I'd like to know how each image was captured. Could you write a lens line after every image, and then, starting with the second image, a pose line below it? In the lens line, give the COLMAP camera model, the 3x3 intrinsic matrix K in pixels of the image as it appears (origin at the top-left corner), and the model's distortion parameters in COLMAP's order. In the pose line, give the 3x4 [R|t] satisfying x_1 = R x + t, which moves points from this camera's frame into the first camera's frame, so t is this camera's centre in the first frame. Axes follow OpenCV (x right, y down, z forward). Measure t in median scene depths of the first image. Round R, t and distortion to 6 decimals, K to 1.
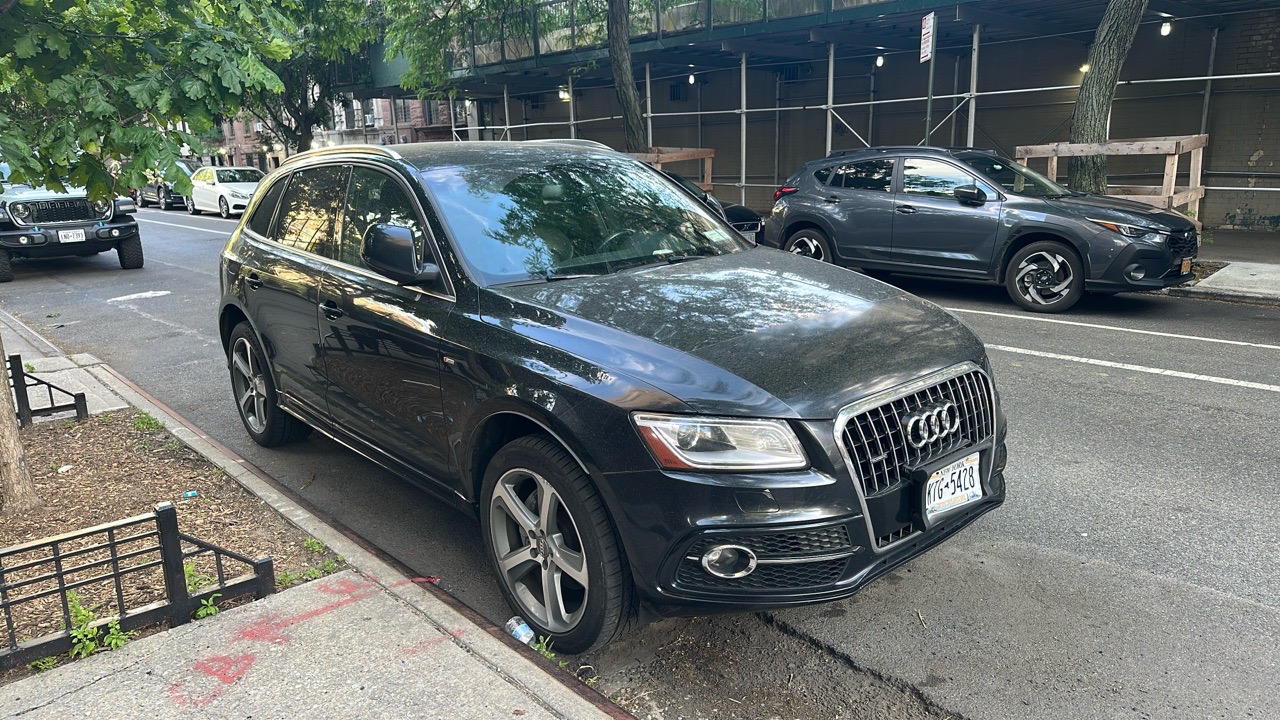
lens RADIAL K [[843.7, 0, 640.0], [0, 843.7, 360.0], [0, 0, 1]] dist [0.026650, -0.038754]
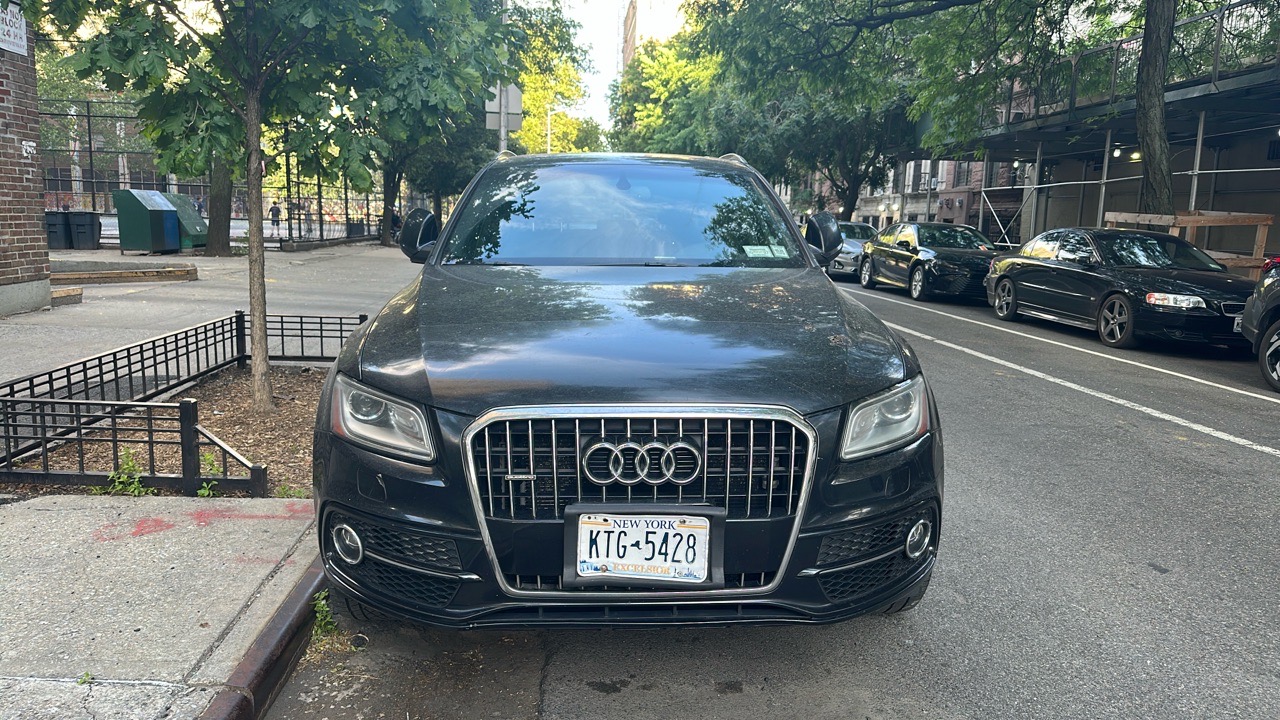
lens RADIAL K [[843.7, 0, 640.0], [0, 843.7, 360.0], [0, 0, 1]] dist [0.026650, -0.038754]
pose [[0.782401, 0.143413, -0.606037, 0.763701], [-0.189402, 0.981824, -0.012182, -0.003158], [0.593275, 0.124316, 0.795343, 0.375605]]
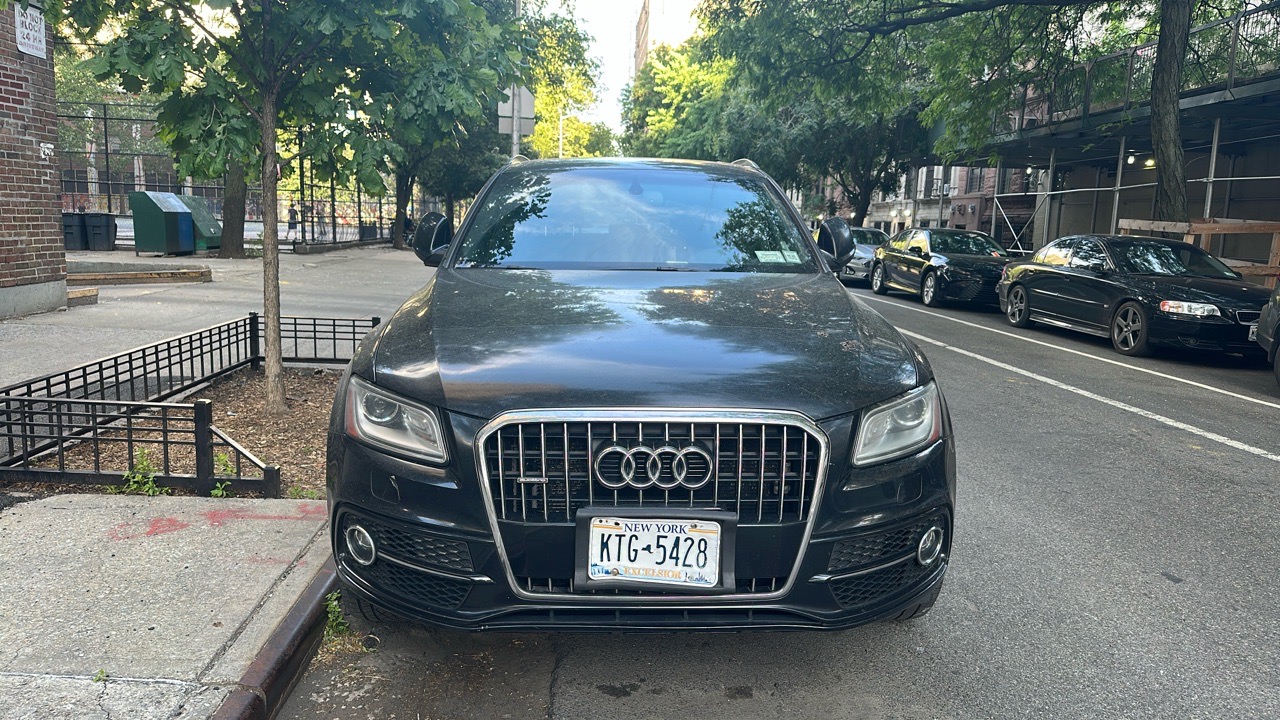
lens RADIAL K [[843.7, 0, 640.0], [0, 843.7, 360.0], [0, 0, 1]] dist [0.026650, -0.038754]
pose [[0.774222, 0.146030, -0.615837, 0.763300], [-0.196735, 0.980344, -0.014868, -0.002686], [0.601561, 0.132668, 0.787733, 0.372392]]
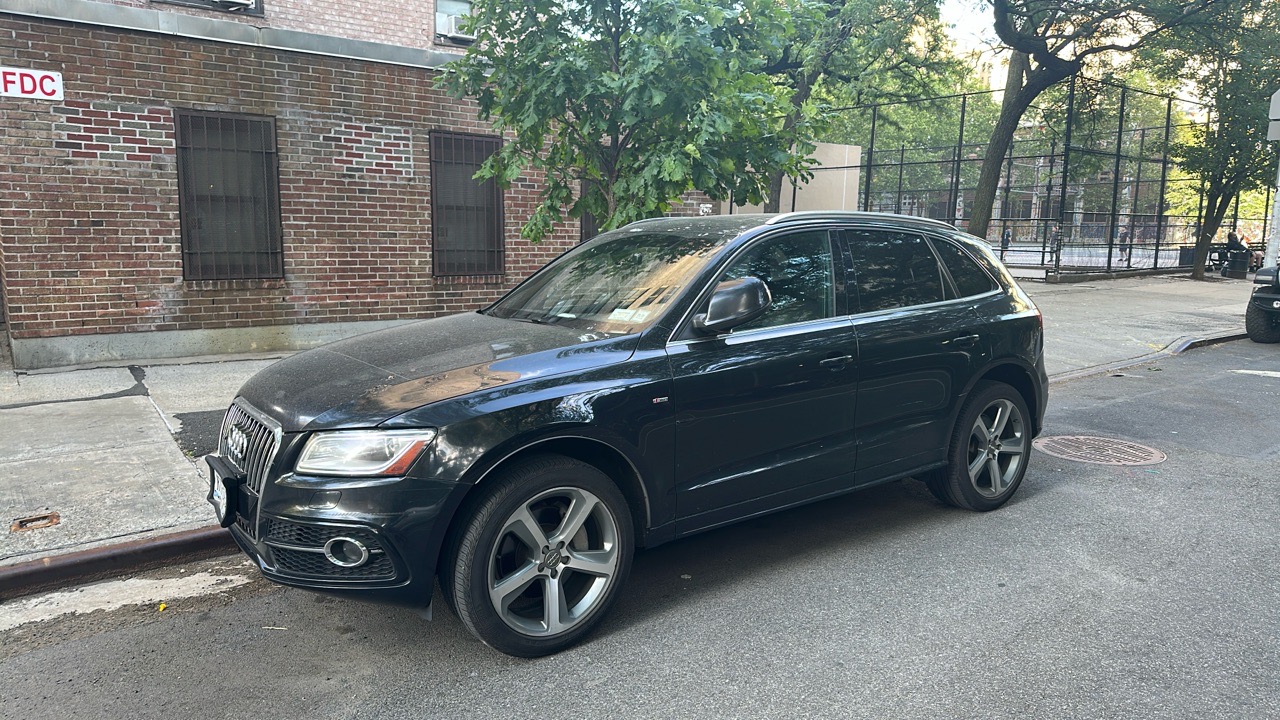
lens RADIAL K [[843.7, 0, 640.0], [0, 843.7, 360.0], [0, 0, 1]] dist [0.026650, -0.038754]
pose [[-0.095681, 0.182236, -0.978588, 1.447573], [-0.247708, 0.947813, 0.200725, -0.425816], [0.964099, 0.261610, -0.045546, 1.480722]]
